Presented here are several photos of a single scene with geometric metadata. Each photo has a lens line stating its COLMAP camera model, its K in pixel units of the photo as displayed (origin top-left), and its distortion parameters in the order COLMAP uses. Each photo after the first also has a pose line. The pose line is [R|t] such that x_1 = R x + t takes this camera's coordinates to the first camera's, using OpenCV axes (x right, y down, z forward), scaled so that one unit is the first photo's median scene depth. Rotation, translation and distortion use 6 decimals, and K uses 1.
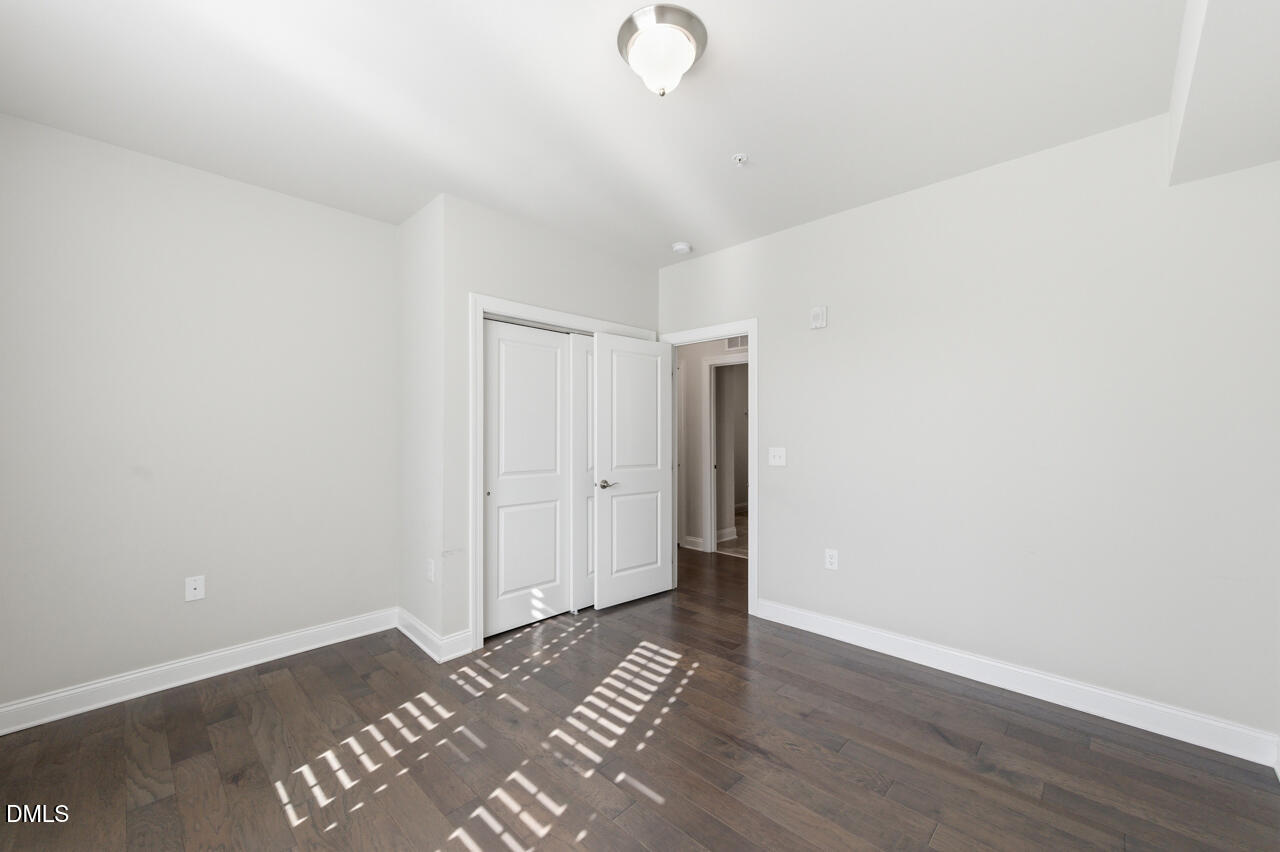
lens RADIAL K [[501.2, 0, 642.4], [0, 501.2, 426.8], [0, 0, 1]] dist [0.002892, -0.000570]
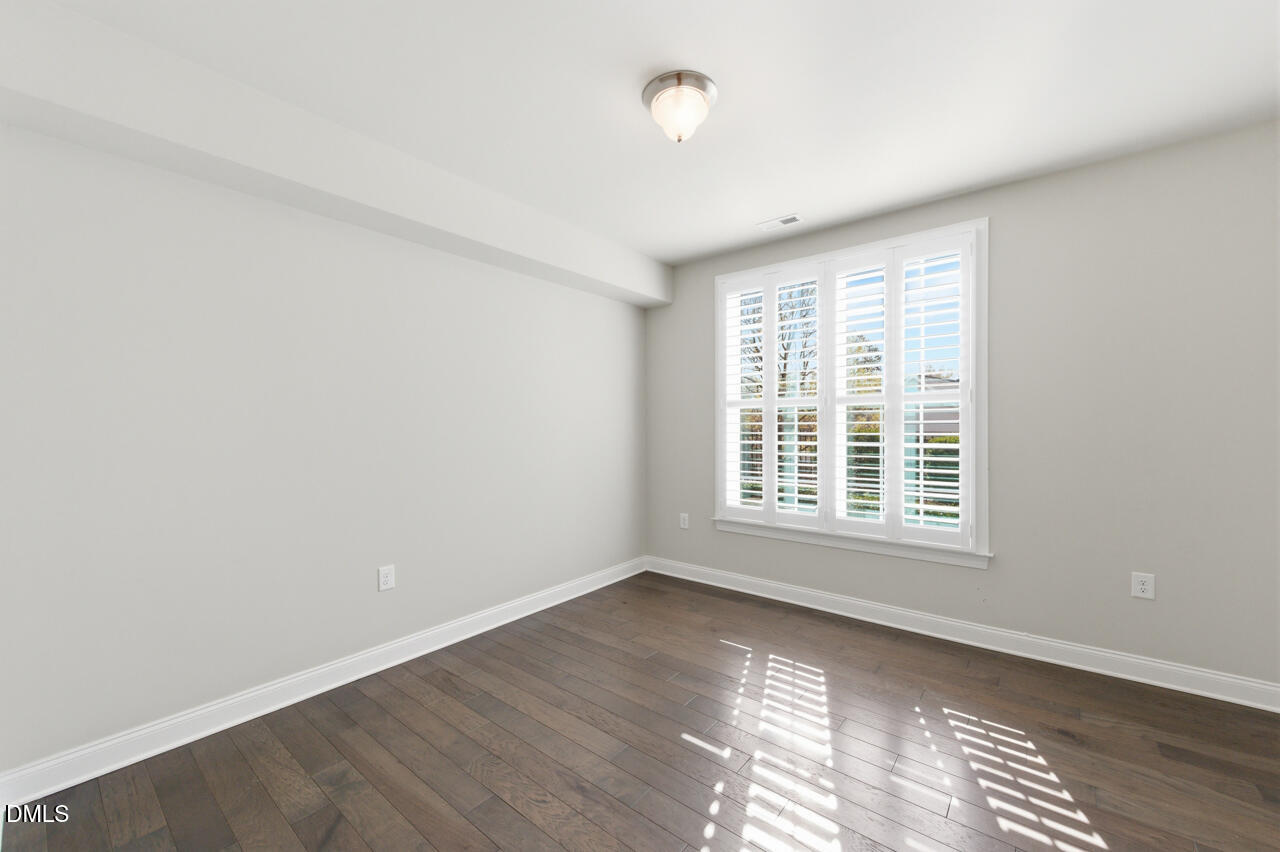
lens RADIAL K [[501.2, 0, 642.4], [0, 501.2, 426.8], [0, 0, 1]] dist [0.002892, -0.000570]
pose [[-0.996734, 0.005281, -0.080582, 0.212238], [0.005836, 0.999961, -0.006656, 0.020084], [0.080544, -0.007104, -0.996726, 2.020845]]
